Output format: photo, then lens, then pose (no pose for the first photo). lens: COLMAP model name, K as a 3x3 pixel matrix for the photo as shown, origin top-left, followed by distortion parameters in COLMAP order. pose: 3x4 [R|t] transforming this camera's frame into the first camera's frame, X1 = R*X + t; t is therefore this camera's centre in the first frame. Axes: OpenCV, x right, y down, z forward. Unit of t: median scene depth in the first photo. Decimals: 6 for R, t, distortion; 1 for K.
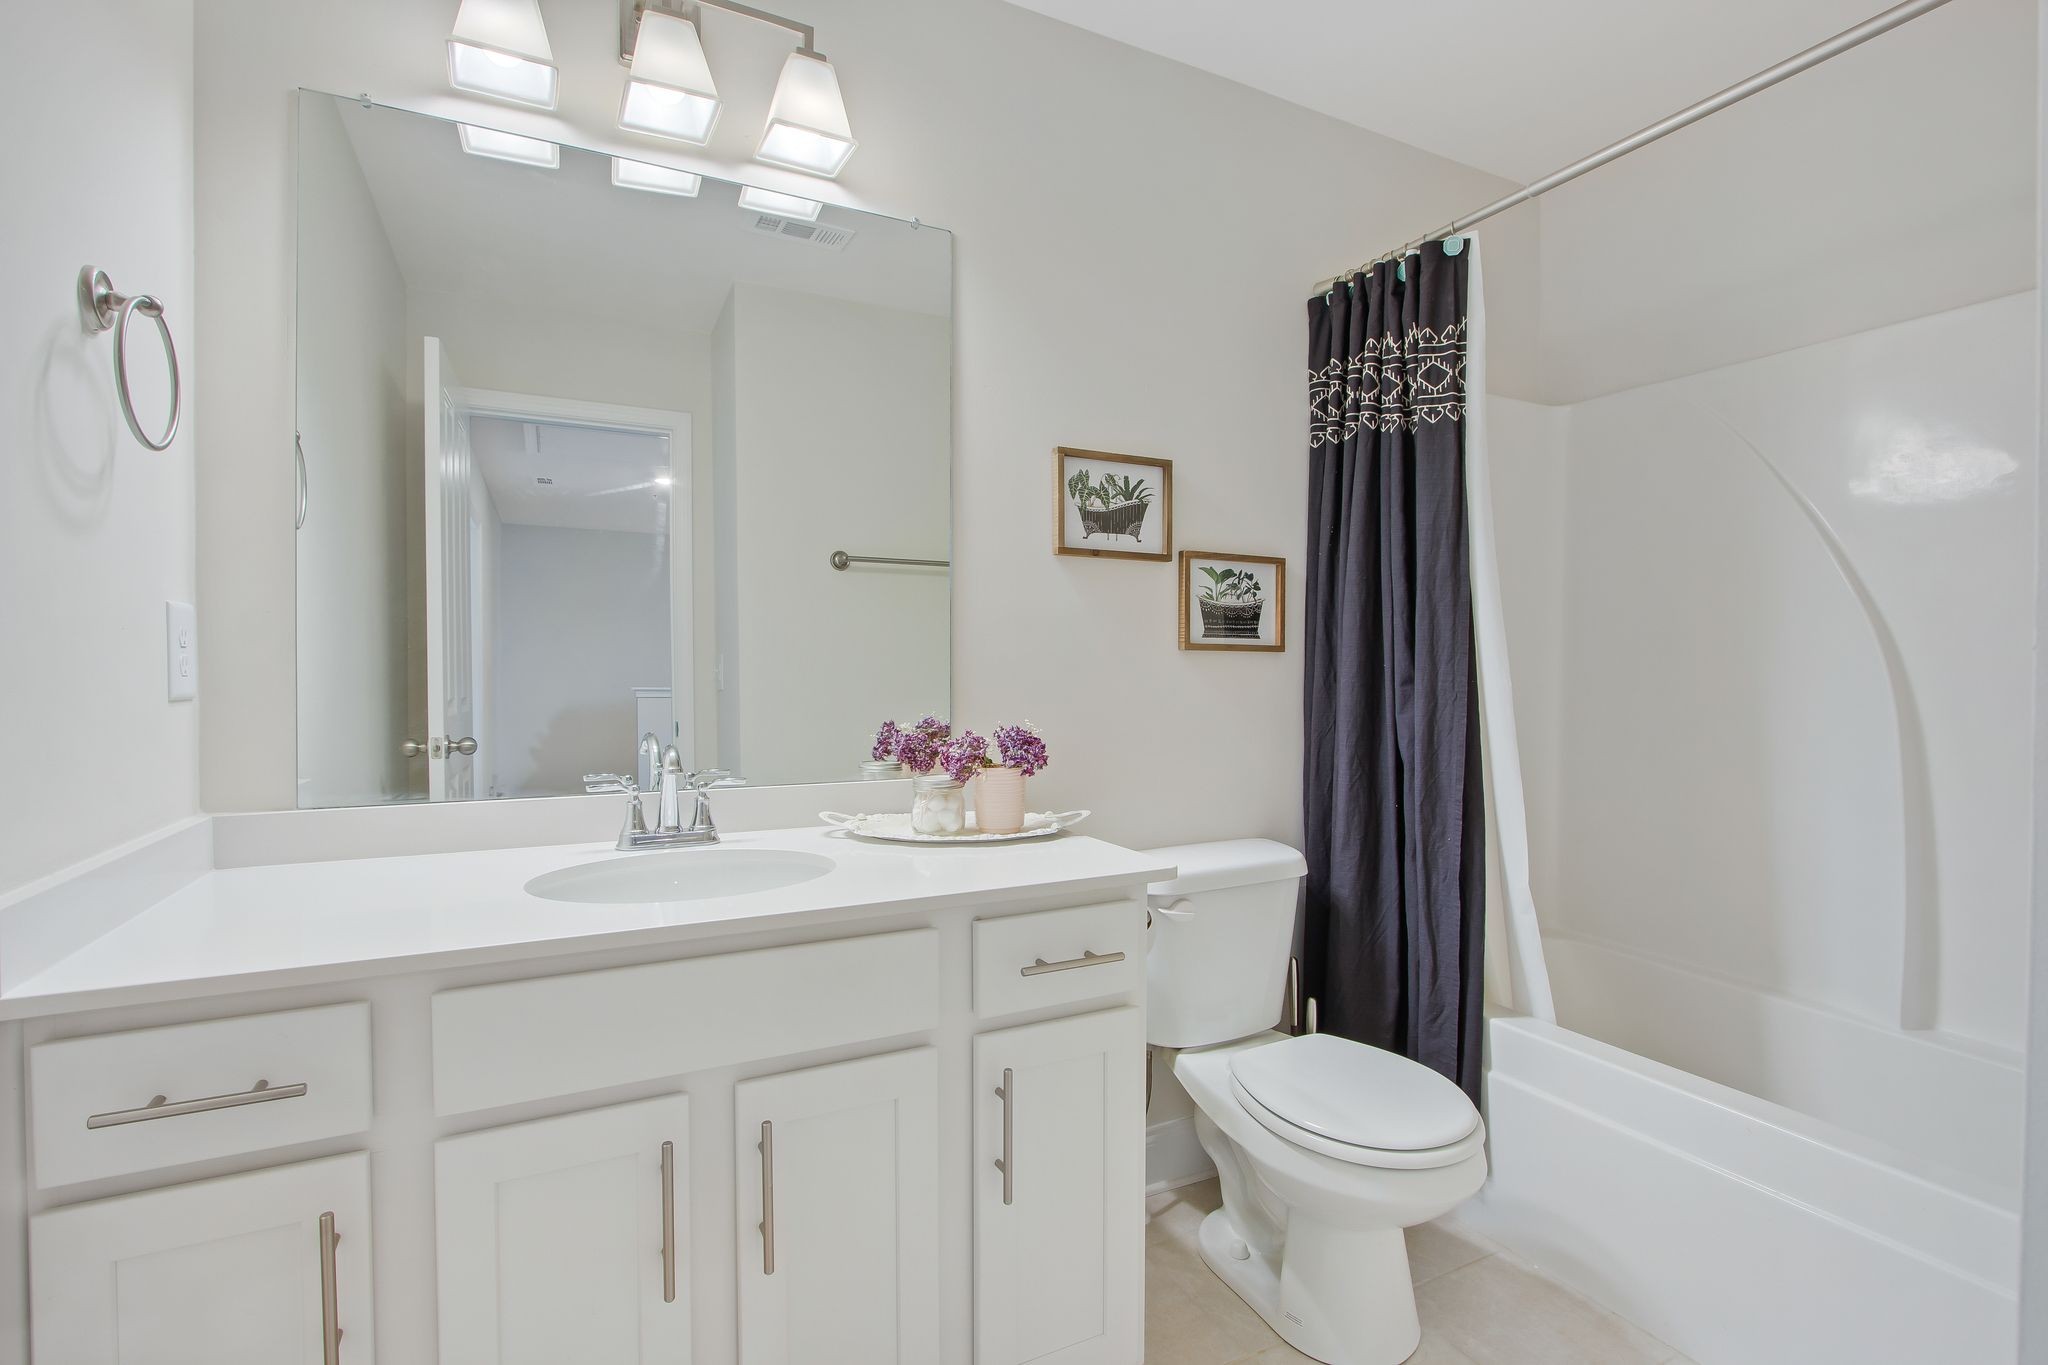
lens RADIAL K [[942.8, 0, 1022.6], [0, 942.8, 684.0], [0, 0, 1]] dist [-0.021608, 0.005703]
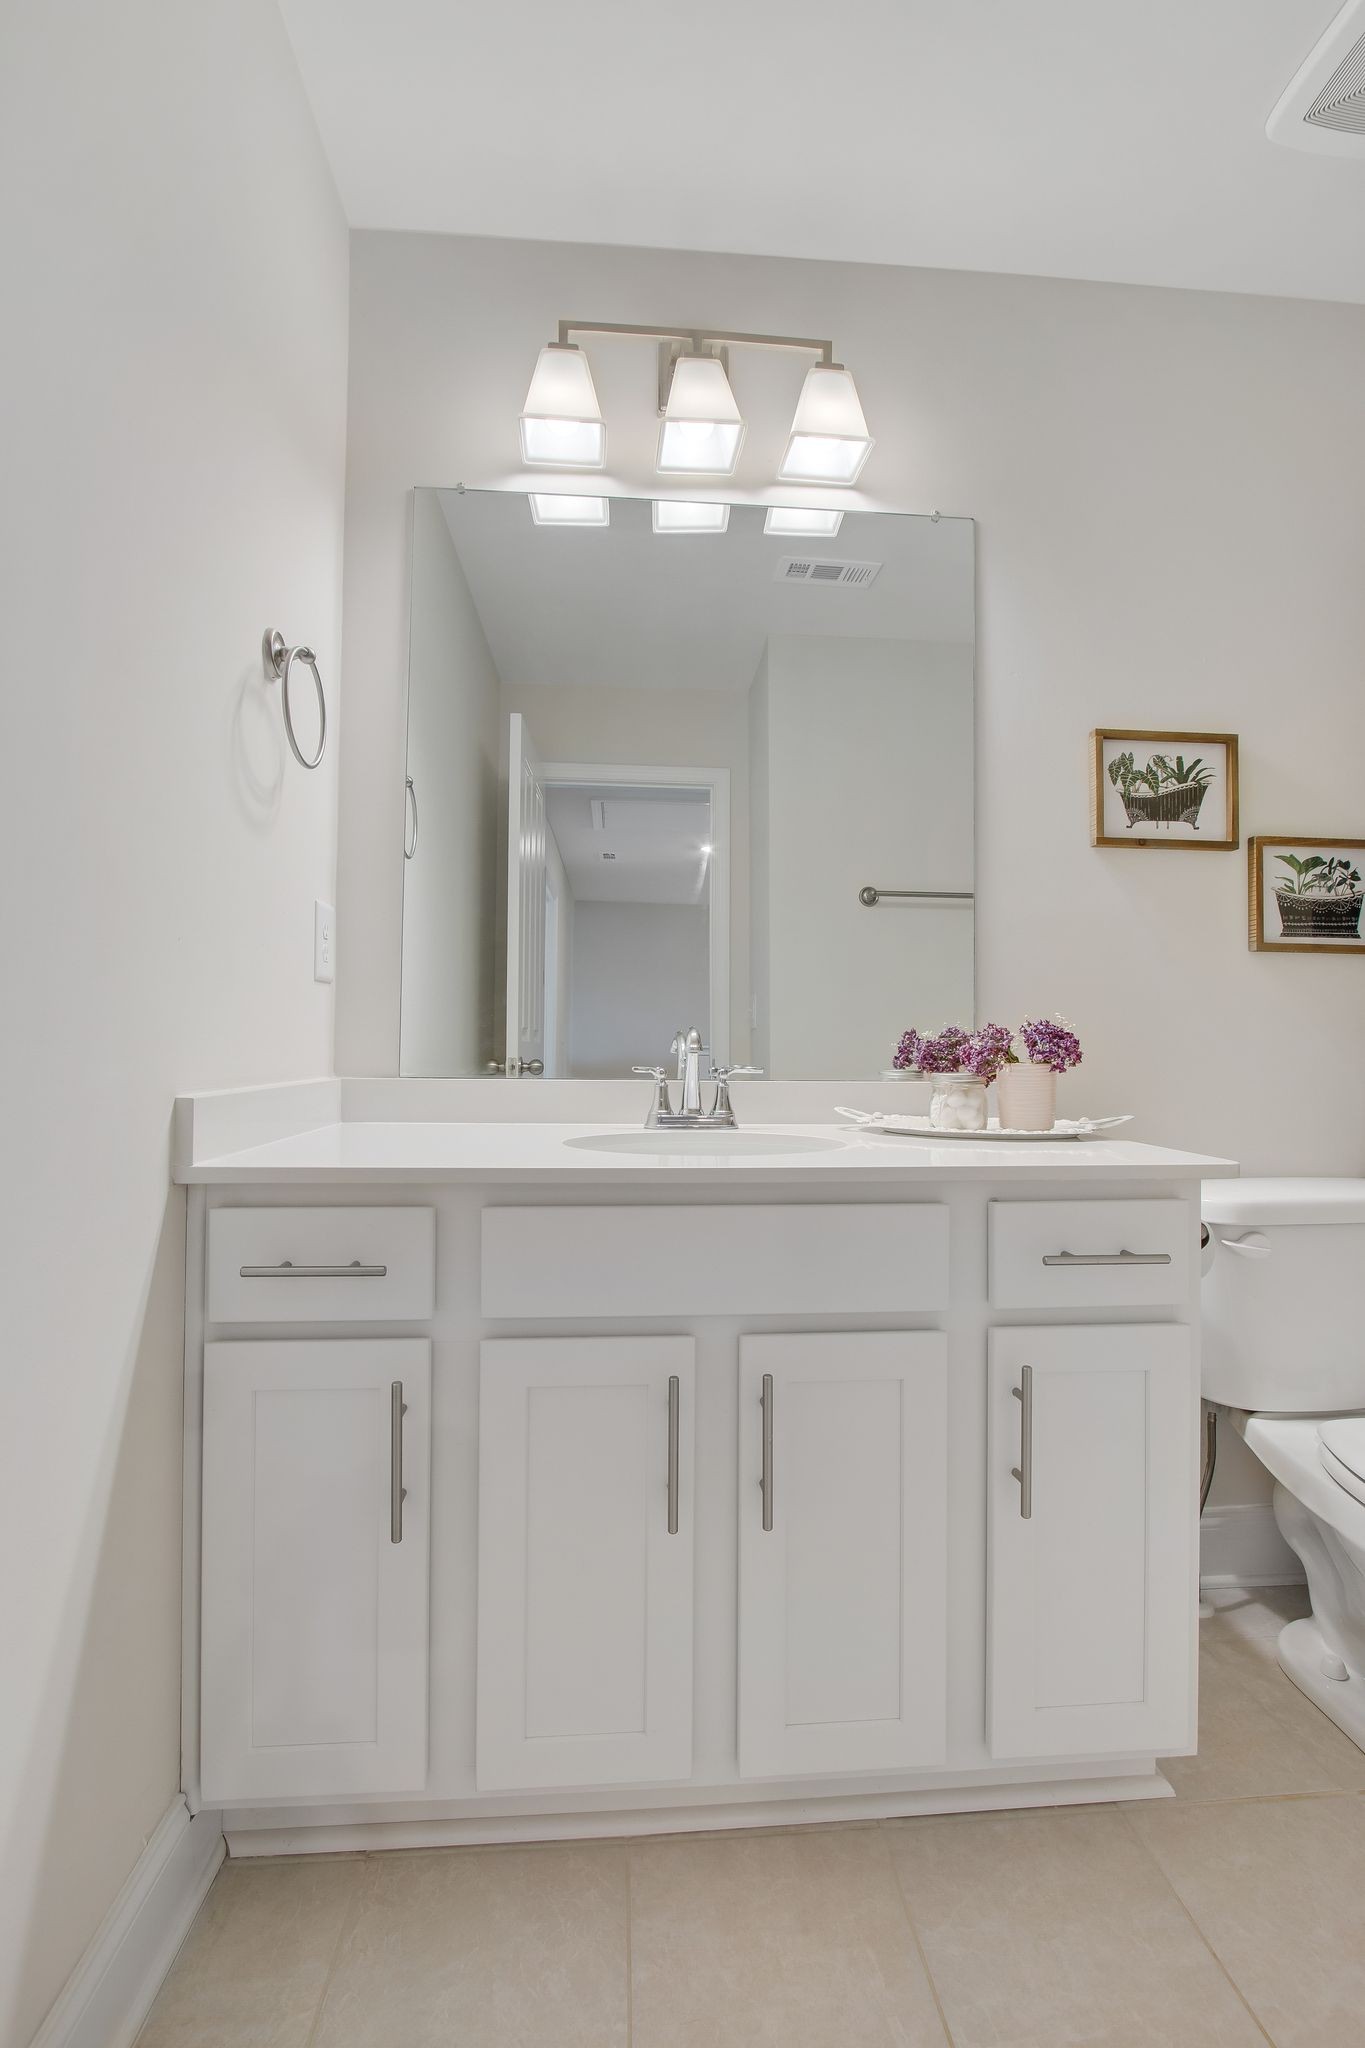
lens RADIAL K [[942.8, 0, 786.1], [0, 942.8, 1342.2], [0, 0, 1]] dist [-0.021608, 0.005703]
pose [[0.928602, 0.001997, -0.371072, 0.106059], [-0.013383, 0.999515, -0.028112, 0.414674], [0.370836, 0.031071, 0.928179, 0.066401]]
